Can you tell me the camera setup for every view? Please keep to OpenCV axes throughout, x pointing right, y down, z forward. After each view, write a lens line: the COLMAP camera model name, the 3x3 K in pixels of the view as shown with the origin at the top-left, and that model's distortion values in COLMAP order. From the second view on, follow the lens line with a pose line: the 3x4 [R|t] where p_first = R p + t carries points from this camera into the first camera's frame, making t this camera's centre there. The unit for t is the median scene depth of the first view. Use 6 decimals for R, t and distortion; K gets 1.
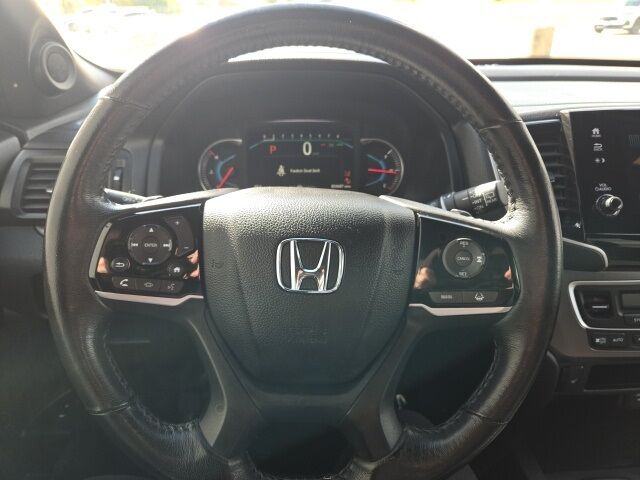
lens RADIAL K [[472.7, 0, 320.0], [0, 472.7, 240.0], [0, 0, 1]] dist [0.071559, -0.002616]
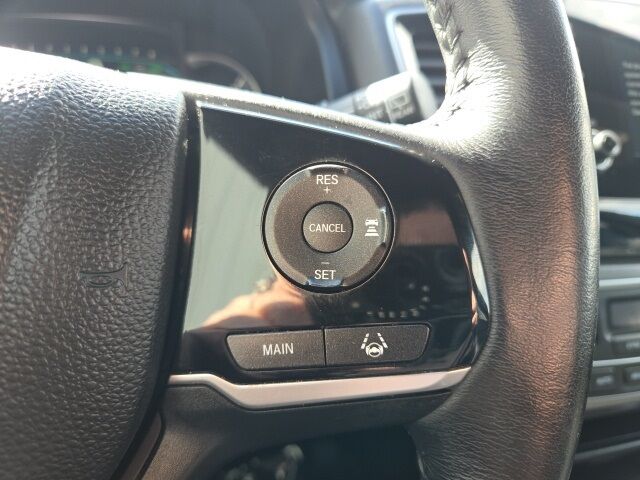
lens RADIAL K [[432.7, 0, 320.0], [0, 432.7, 240.0], [0, 0, 1]] dist [-0.000931, -0.000007]
pose [[0.988035, -0.013430, 0.153646, 0.249300], [0.018337, 0.999365, -0.030564, 0.055528], [-0.153138, 0.033016, 0.987653, 0.700692]]
